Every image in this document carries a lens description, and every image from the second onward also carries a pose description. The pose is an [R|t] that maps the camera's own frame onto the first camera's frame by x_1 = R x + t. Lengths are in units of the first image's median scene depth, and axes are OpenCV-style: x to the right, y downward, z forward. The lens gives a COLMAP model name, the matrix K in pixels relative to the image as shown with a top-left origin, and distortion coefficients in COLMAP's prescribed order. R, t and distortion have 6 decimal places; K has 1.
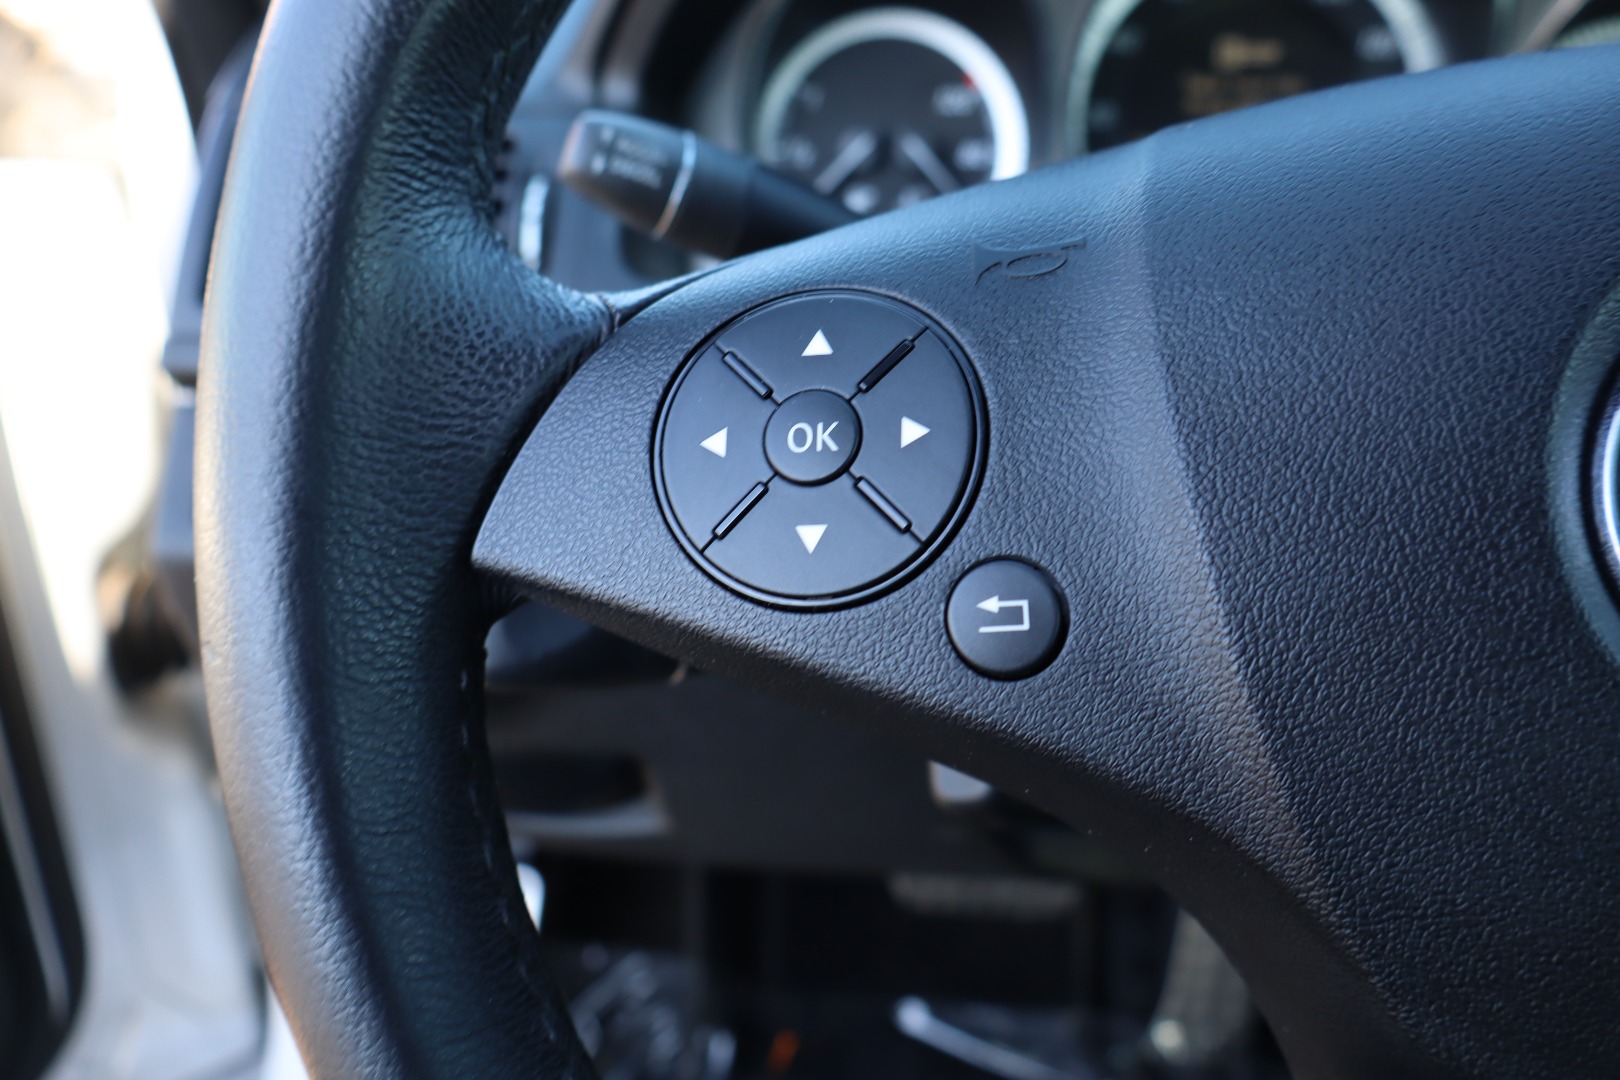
lens RADIAL K [[1368.0, 0, 805.0], [0, 1368.0, 543.2], [0, 0, 1]] dist [-0.004220, 0.018871]
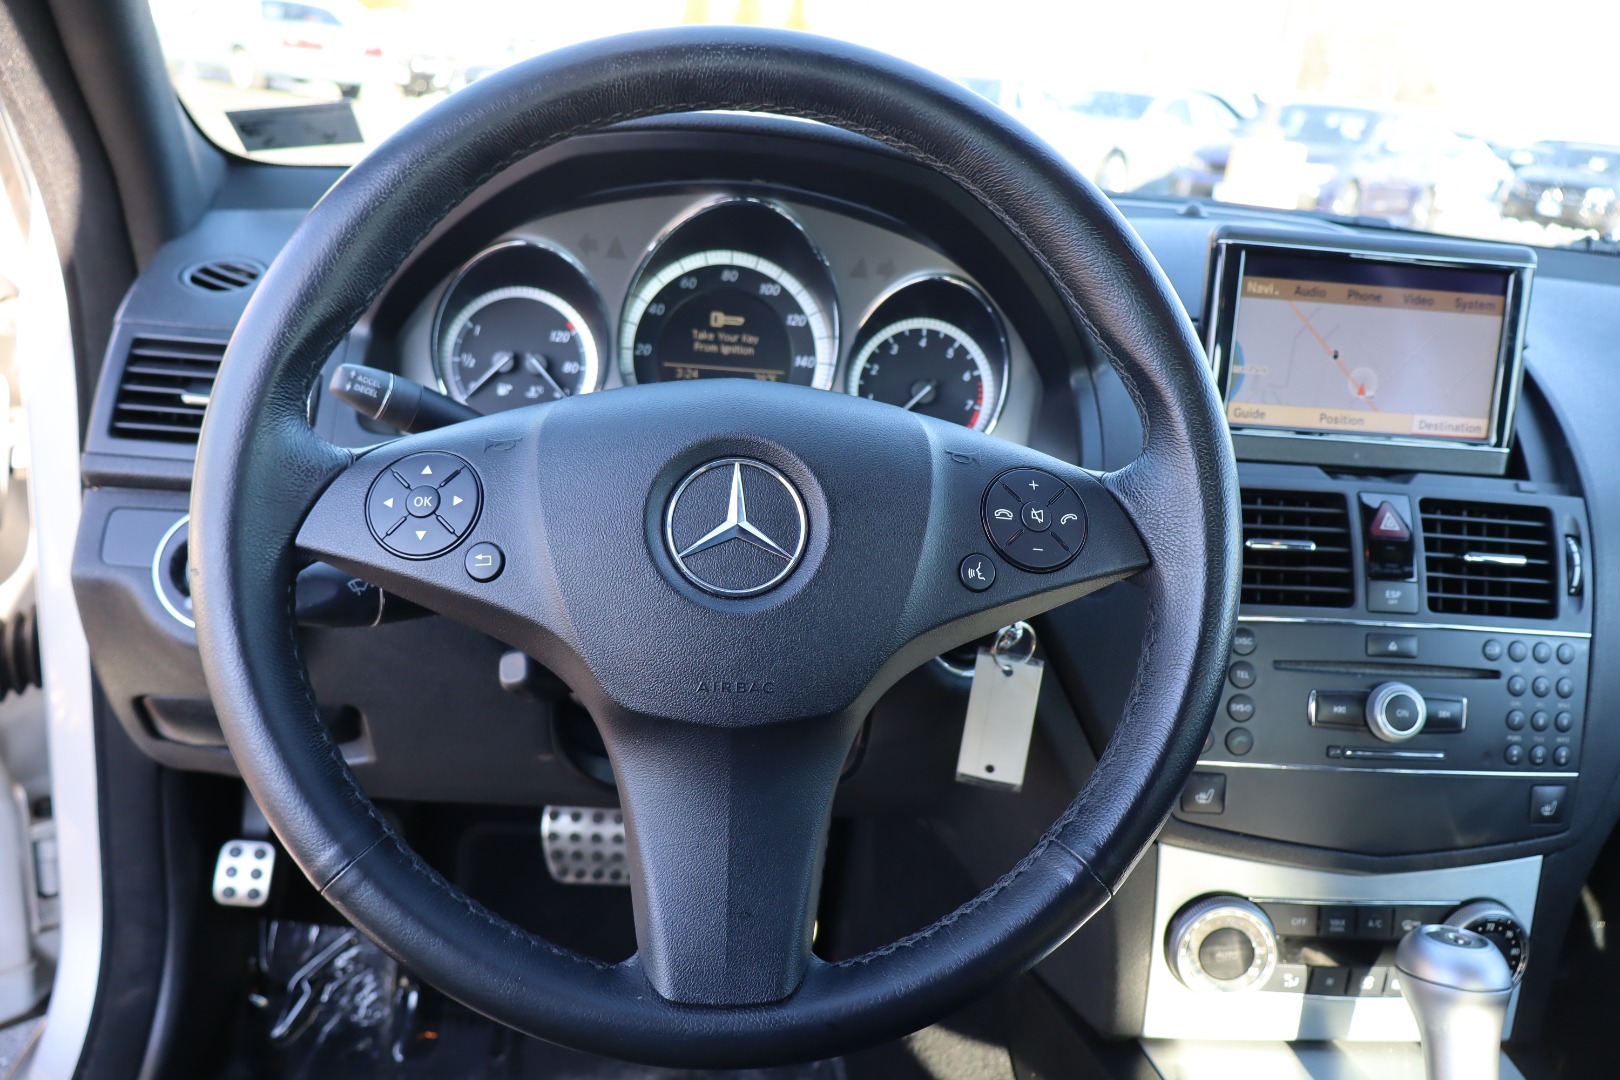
lens RADIAL K [[1368.0, 0, 803.7], [0, 1368.0, 545.1], [0, 0, 1]] dist [-0.004220, 0.018871]
pose [[0.982222, 0.027307, 0.185726, 0.242991], [-0.009452, 0.995302, -0.096355, 0.265640], [-0.187484, 0.092887, 0.977866, -1.838107]]
